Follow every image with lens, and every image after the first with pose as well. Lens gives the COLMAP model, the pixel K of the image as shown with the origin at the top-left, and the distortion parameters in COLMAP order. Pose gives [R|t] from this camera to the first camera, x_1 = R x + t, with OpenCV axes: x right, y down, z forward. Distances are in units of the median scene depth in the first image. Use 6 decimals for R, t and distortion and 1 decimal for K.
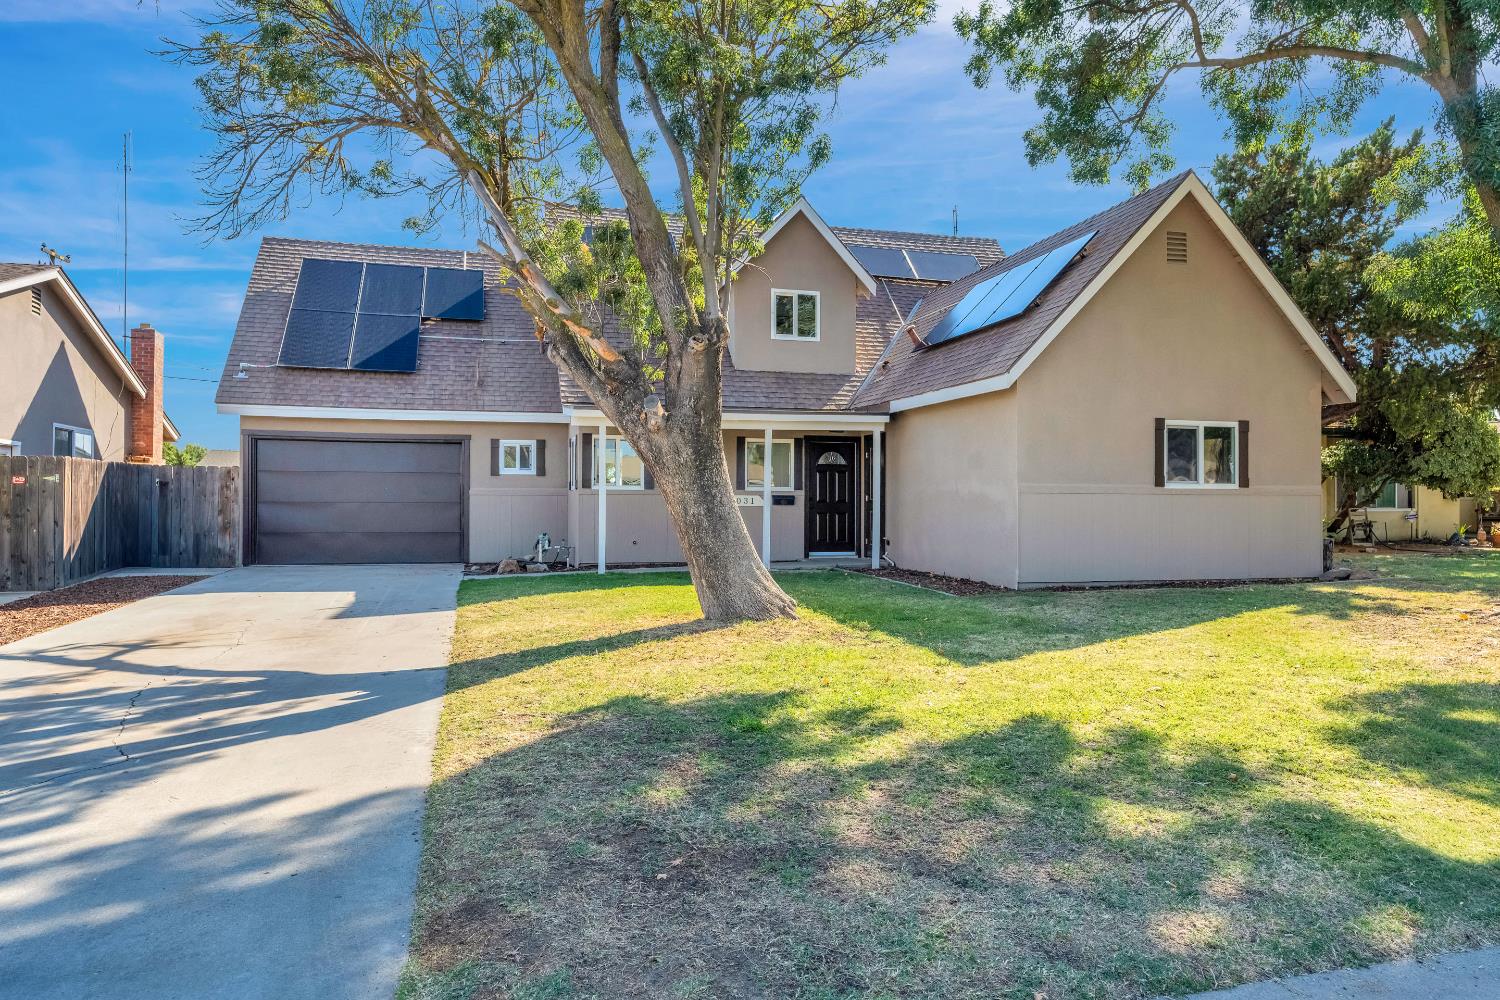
lens RADIAL K [[981.4, 0, 750.7], [0, 981.4, 483.0], [0, 0, 1]] dist [-0.002420, -0.000243]
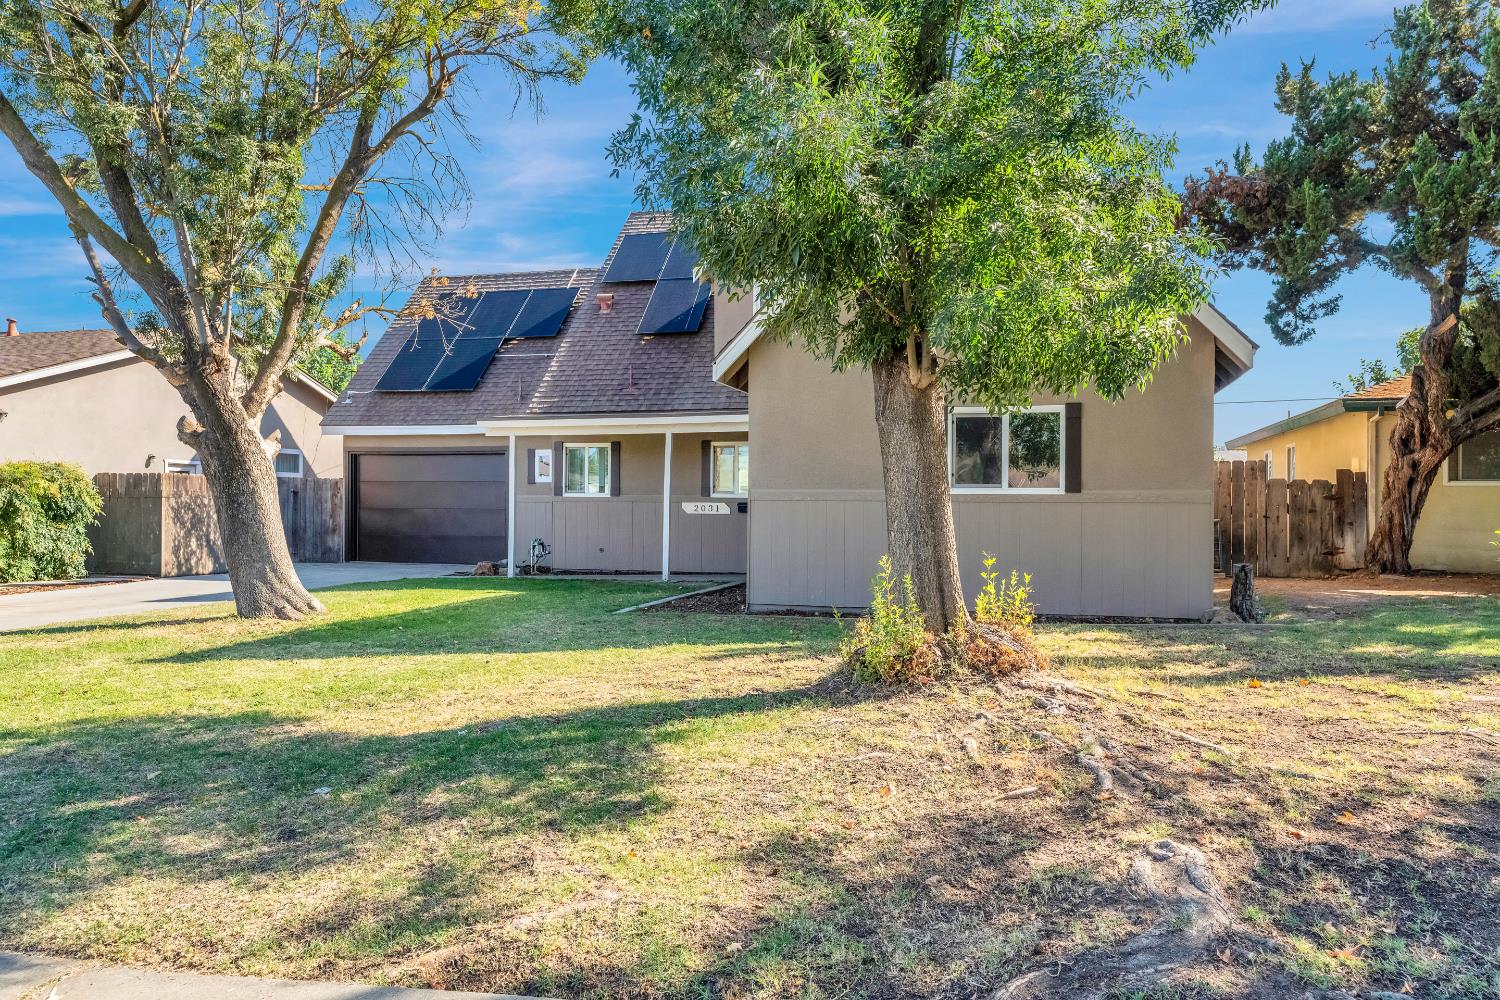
lens RADIAL K [[1066.5, 0, 750.0], [0, 1066.5, 500.0], [0, 0, 1]] dist [-0.005933, -0.001680]
pose [[0.860582, -0.000958, -0.509311, 0.552710], [0.006477, 0.999938, 0.009062, 0.001060], [0.509271, -0.011097, 0.860535, 0.137935]]
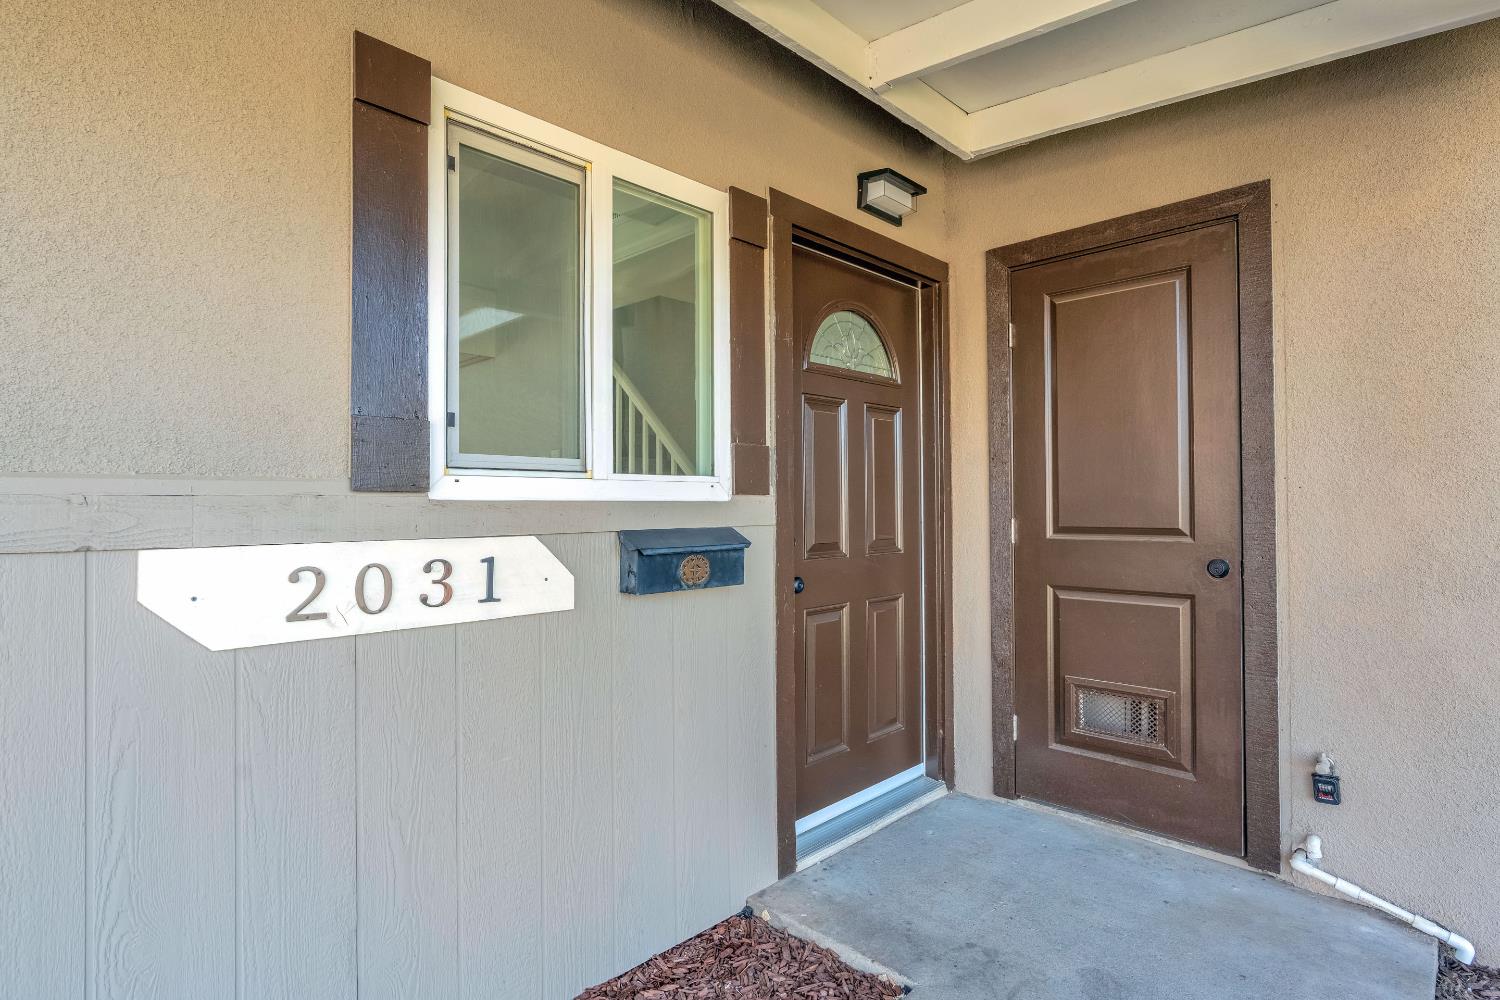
lens RADIAL K [[758.3, 0, 750.0], [0, 758.3, 500.0], [0, 0, 1]] dist [-0.000907, -0.000102]
pose [[0.869110, -0.011221, 0.494492, -0.017969], [0.005637, 0.999902, 0.012782, 0.006665], [-0.494587, -0.008321, 0.869088, 0.903092]]
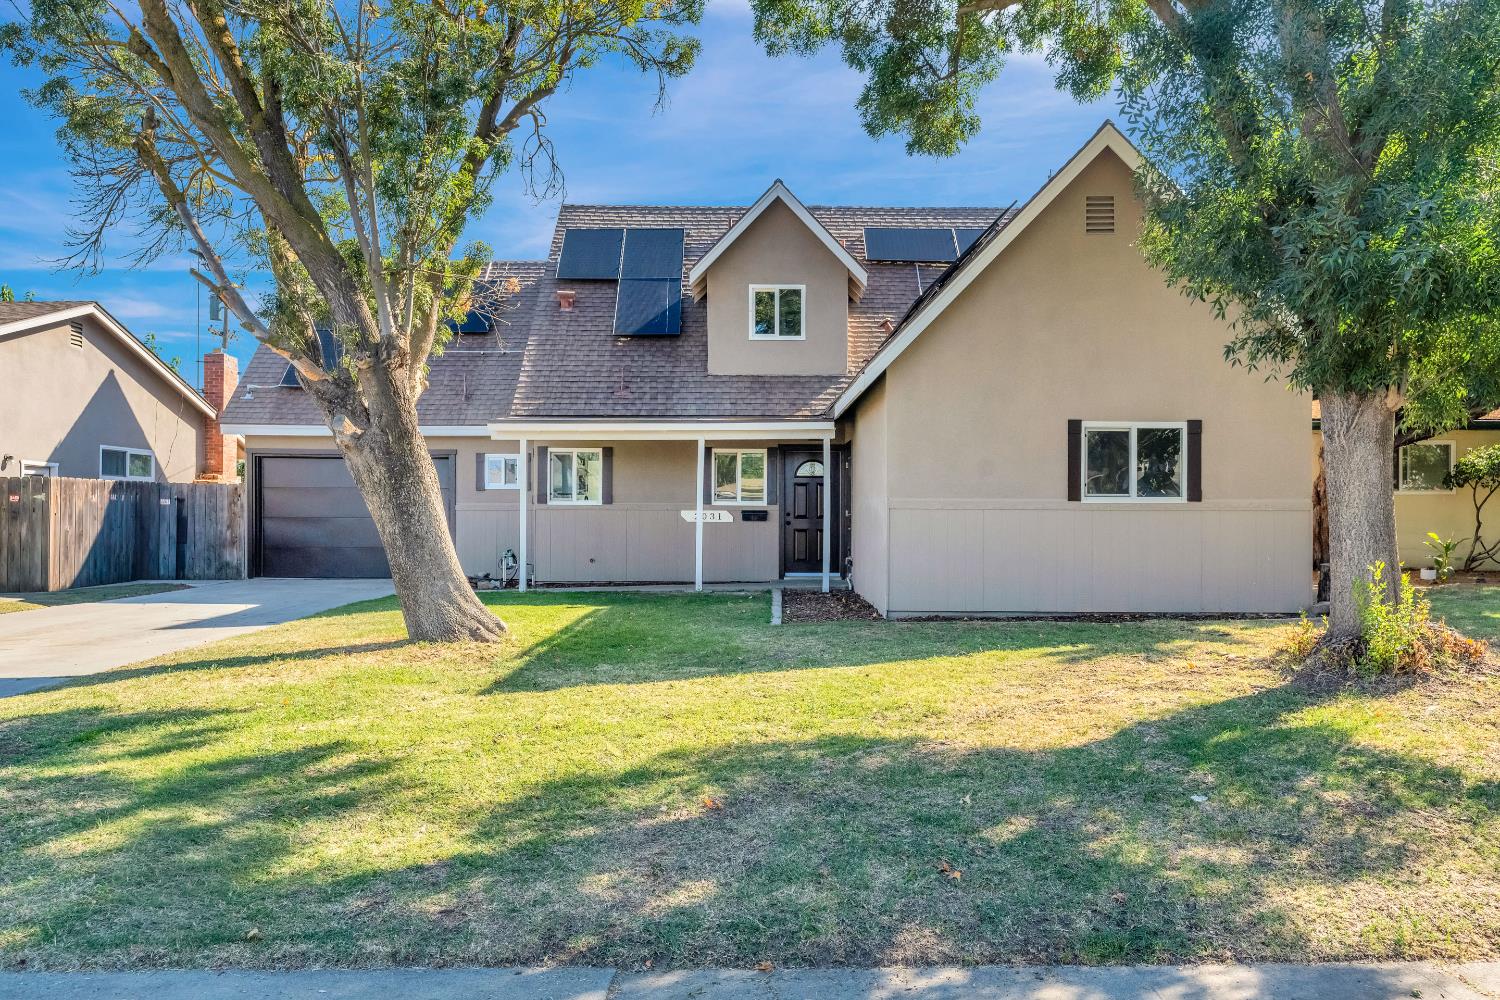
lens RADIAL K [[1088.8, 0, 750.0], [0, 1088.8, 500.0], [0, 0, 1]] dist [0.002432, 0.000726]
pose [[0.965016, -0.003708, -0.262166, 0.300300], [0.005417, 0.999969, 0.005795, -0.003089], [0.262136, -0.007012, 0.965005, 0.018357]]
